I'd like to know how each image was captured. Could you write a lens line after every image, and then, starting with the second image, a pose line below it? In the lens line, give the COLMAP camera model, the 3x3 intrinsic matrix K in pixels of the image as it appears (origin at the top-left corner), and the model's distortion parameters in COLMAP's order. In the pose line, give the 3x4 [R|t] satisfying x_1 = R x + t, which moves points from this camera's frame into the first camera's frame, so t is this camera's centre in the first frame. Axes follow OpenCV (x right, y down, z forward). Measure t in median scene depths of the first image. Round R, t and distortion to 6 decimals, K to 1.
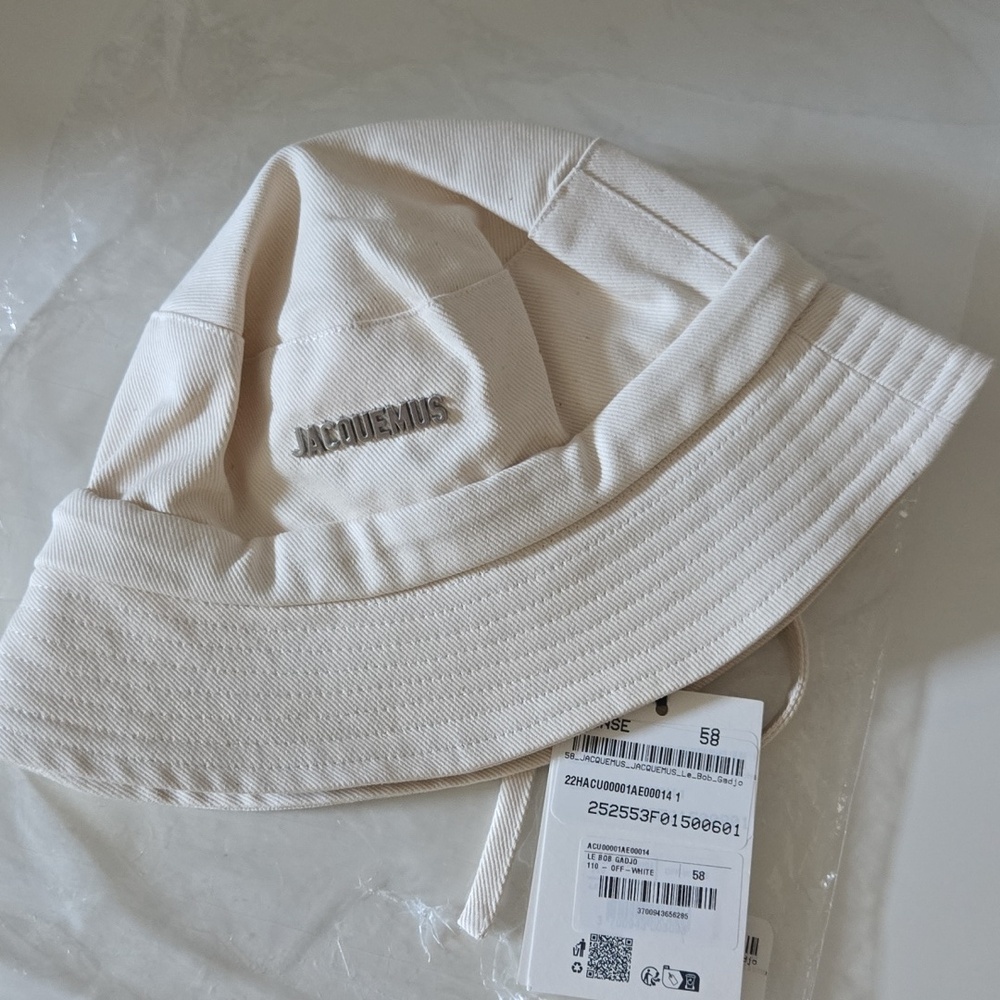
lens RADIAL K [[1725.9, 0, 500.0], [0, 1725.9, 500.0], [0, 0, 1]] dist [0.024336, -0.020219]
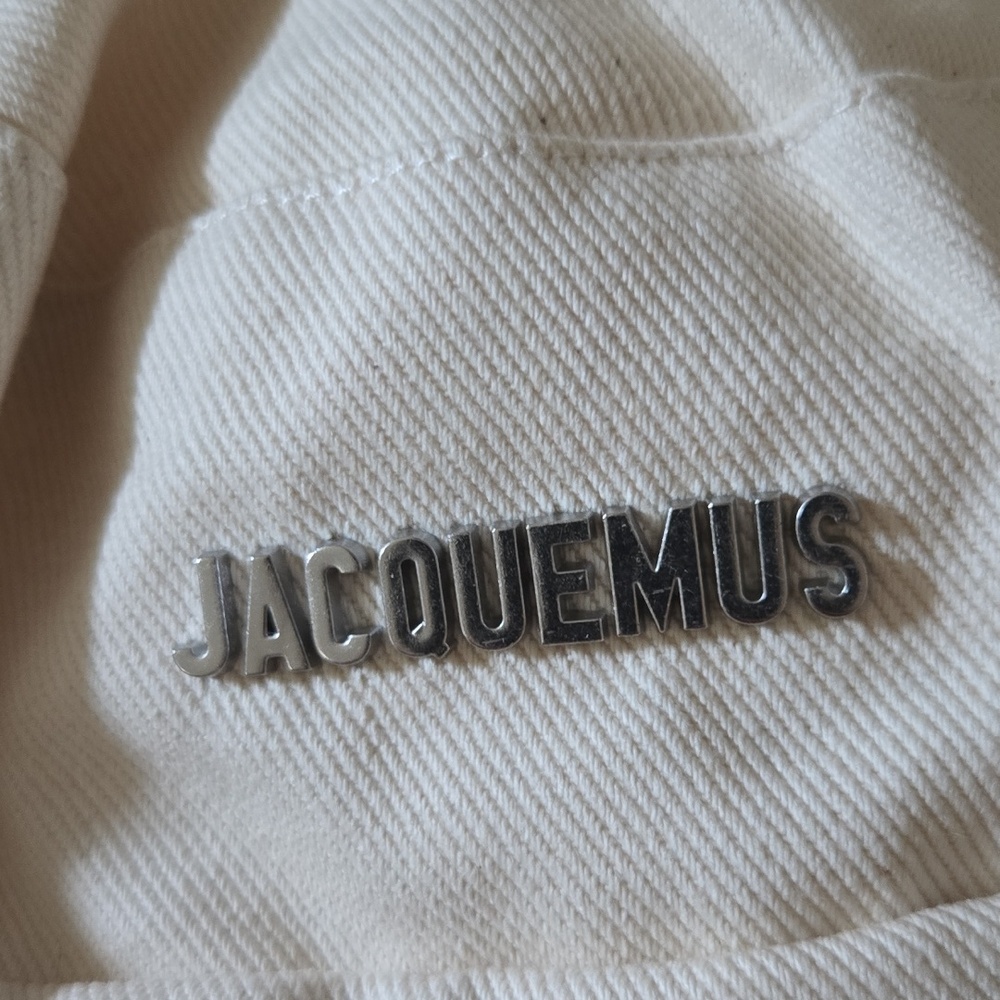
lens RADIAL K [[1725.9, 0, 500.0], [0, 1725.9, 500.0], [0, 0, 1]] dist [0.024336, -0.020219]
pose [[0.989789, 0.139077, -0.031226, -0.072707], [-0.141958, 0.981572, -0.127925, -0.024289], [0.012859, 0.131051, 0.991292, 0.771501]]
